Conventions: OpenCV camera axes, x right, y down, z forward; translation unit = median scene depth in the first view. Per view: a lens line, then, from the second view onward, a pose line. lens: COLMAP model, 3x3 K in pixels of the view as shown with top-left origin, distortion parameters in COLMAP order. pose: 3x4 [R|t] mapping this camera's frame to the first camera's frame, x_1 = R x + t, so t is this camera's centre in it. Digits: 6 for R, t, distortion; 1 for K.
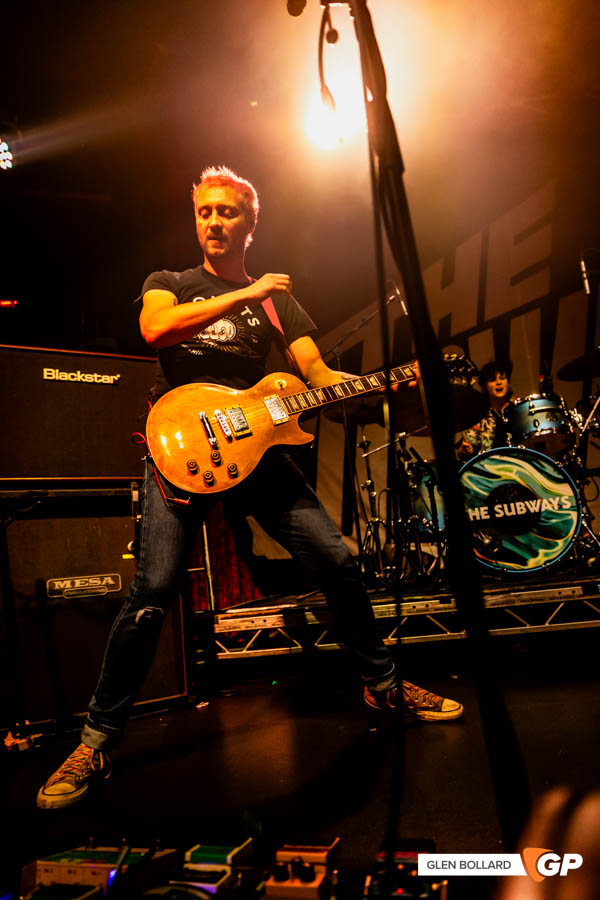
lens RADIAL K [[579.0, 0, 300.0], [0, 579.0, 450.0], [0, 0, 1]] dist [-0.000453, -0.000010]
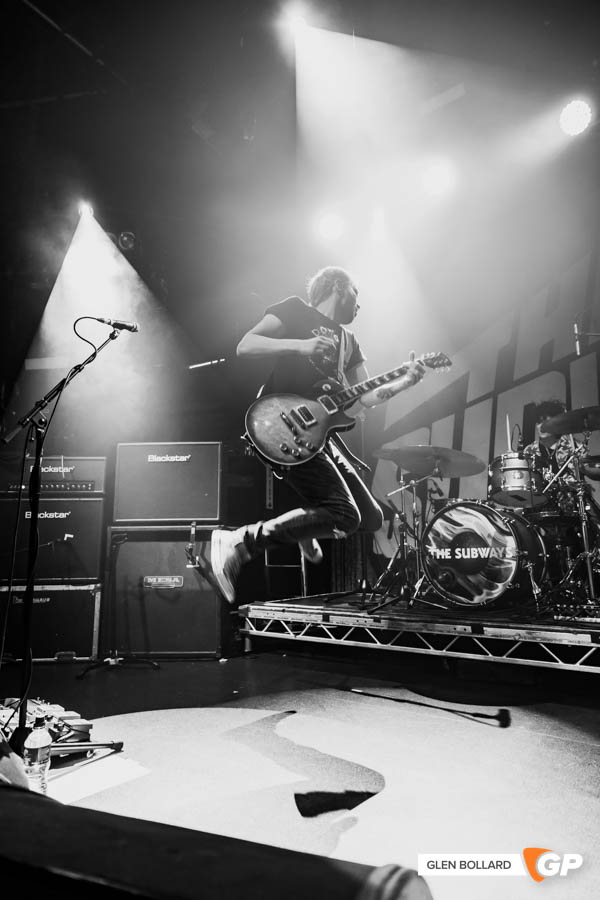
lens RADIAL K [[551.6, 0, 300.0], [0, 551.6, 450.0], [0, 0, 1]] dist [0.000997, 0.000097]
pose [[0.865119, 0.000389, -0.501567, 0.648430], [0.031112, 0.998032, 0.054436, -0.191205], [0.500602, -0.062698, 0.863404, -0.172127]]
